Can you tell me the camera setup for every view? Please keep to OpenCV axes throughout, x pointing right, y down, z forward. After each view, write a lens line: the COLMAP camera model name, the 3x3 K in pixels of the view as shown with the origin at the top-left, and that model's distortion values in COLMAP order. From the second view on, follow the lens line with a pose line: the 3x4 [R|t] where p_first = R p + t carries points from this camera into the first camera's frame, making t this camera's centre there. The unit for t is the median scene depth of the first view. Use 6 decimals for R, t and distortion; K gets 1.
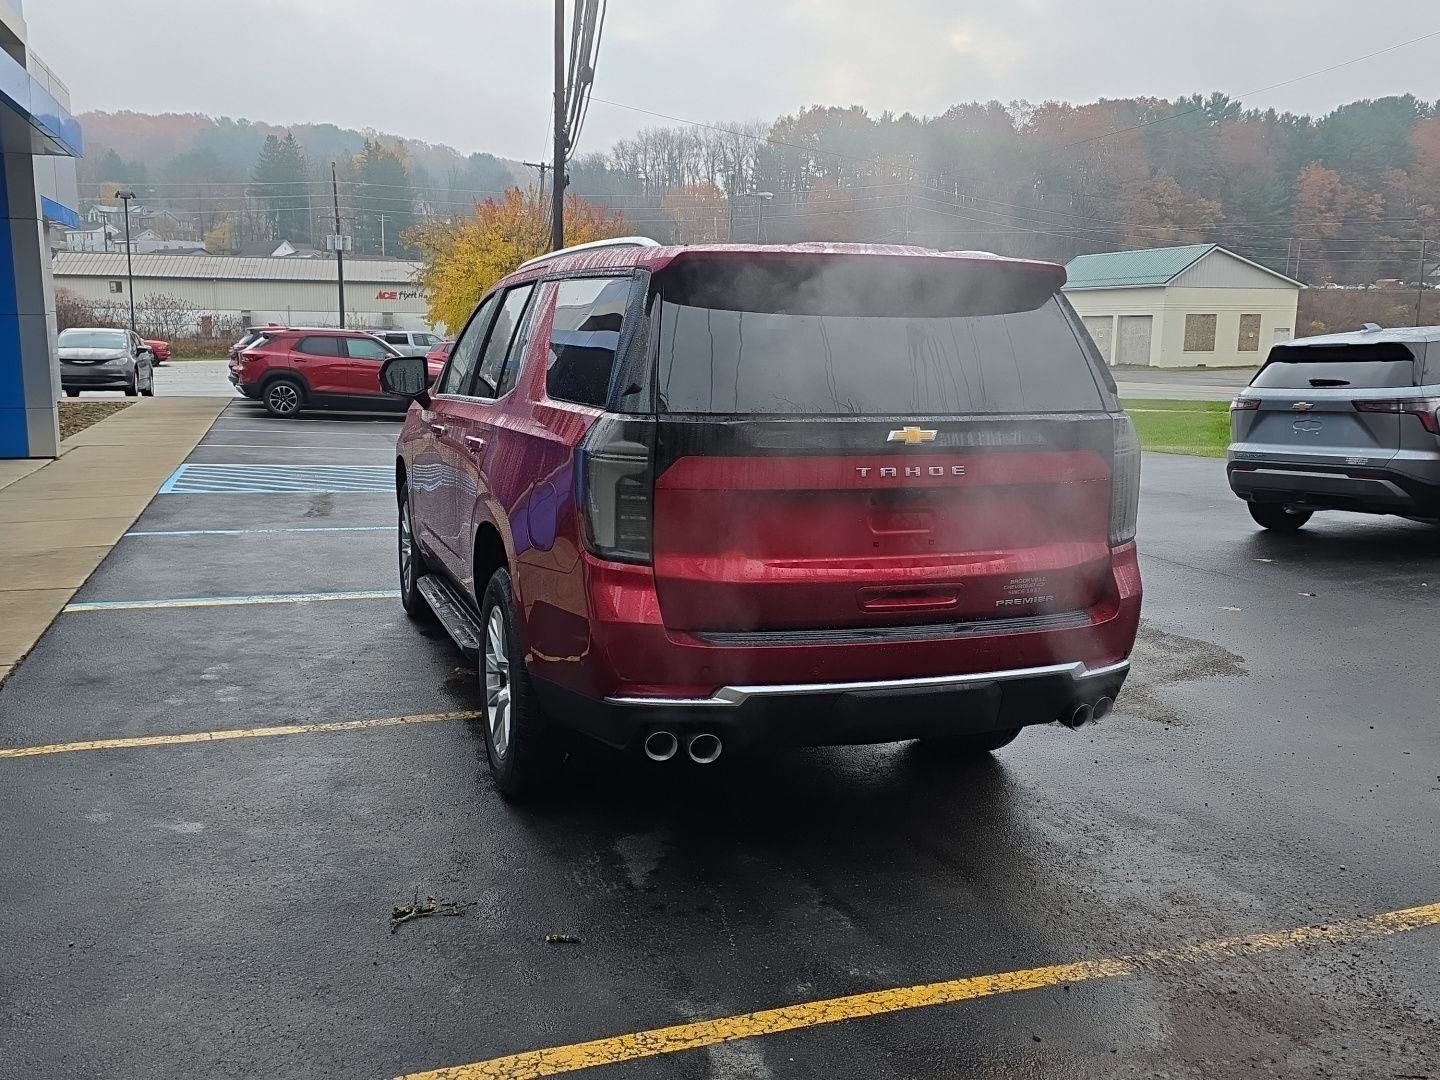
lens RADIAL K [[1278.8, 0, 705.8], [0, 1278.8, 535.6], [0, 0, 1]] dist [0.088852, -0.104604]
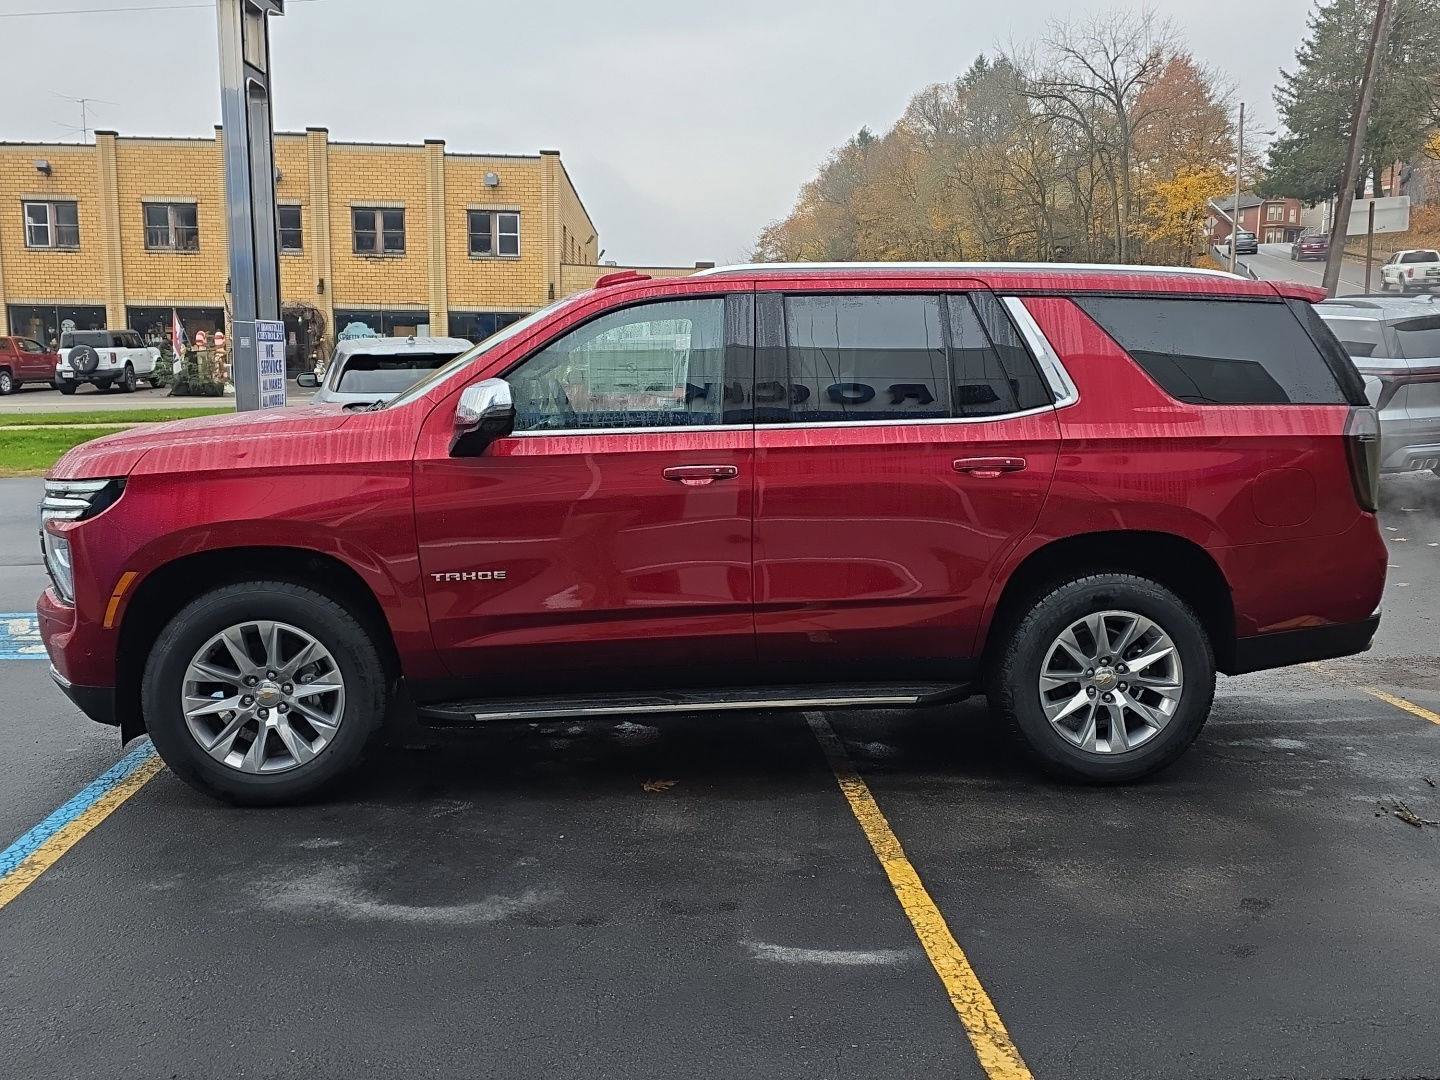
lens RADIAL K [[1278.8, 0, 718.2], [0, 1278.8, 537.7], [0, 0, 1]] dist [0.088852, -0.104604]
pose [[0.232218, -0.143785, 0.961977, -1.004594], [0.144007, 0.983196, 0.112194, -0.135092], [-0.961944, 0.112478, 0.249022, 0.849925]]
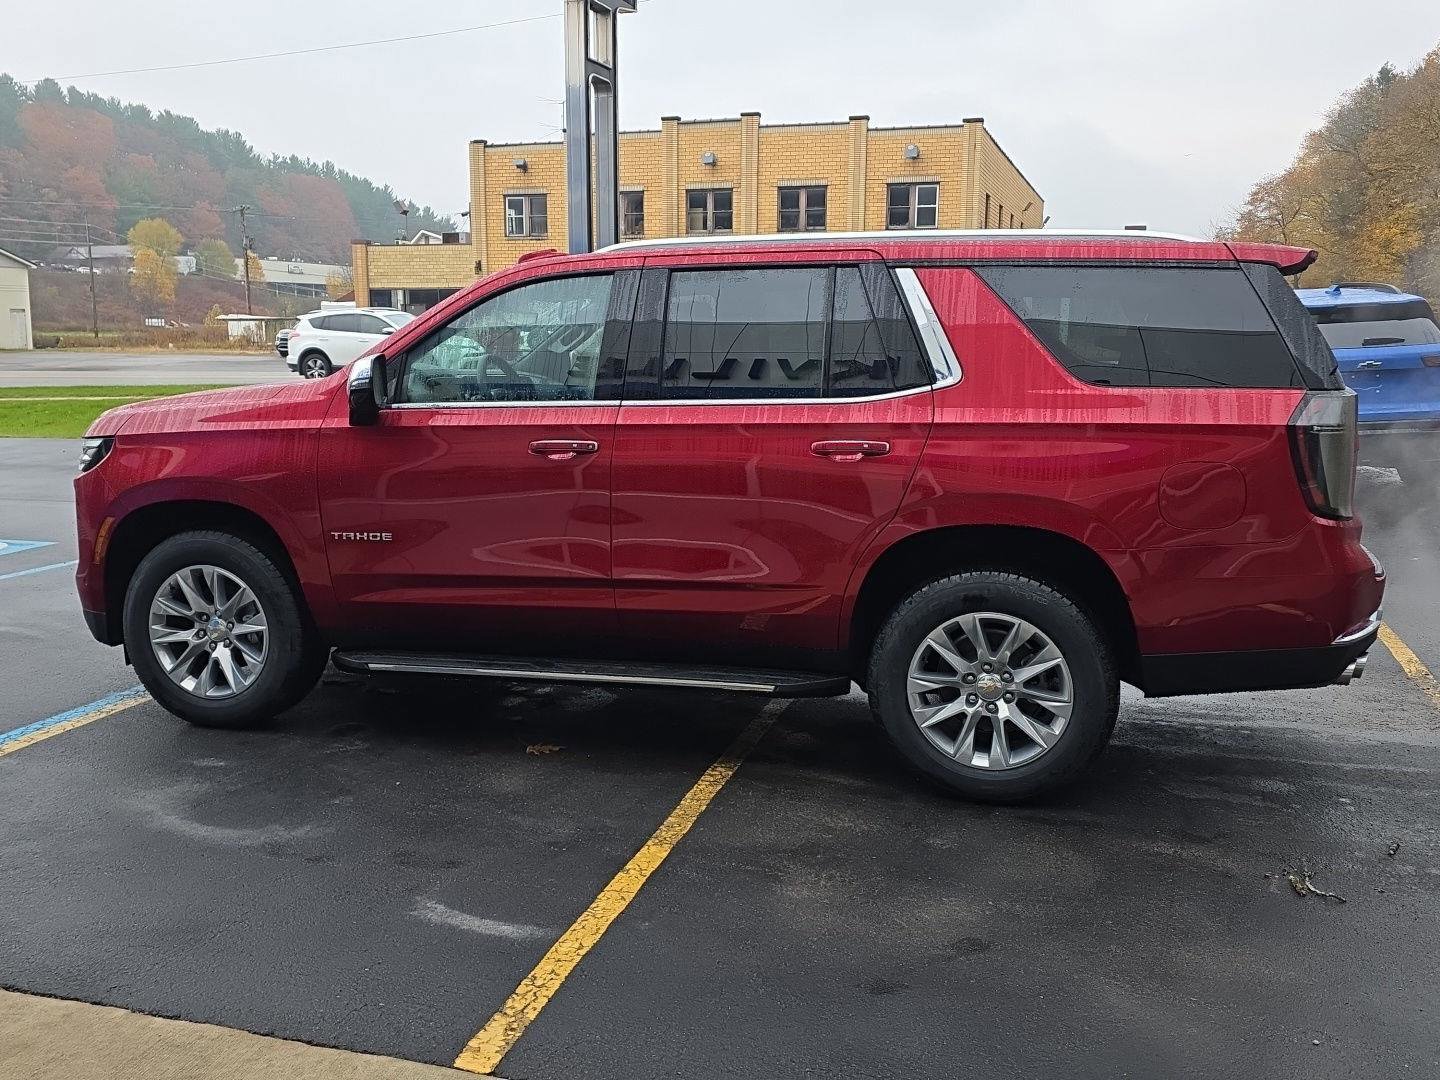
lens RADIAL K [[1278.8, 0, 707.3], [0, 1278.8, 531.7], [0, 0, 1]] dist [0.088852, -0.104604]
pose [[0.566597, -0.137979, 0.812361, -0.848618], [0.128844, 0.988589, 0.078047, -0.084711], [-0.813860, 0.060447, 0.577909, 0.505601]]
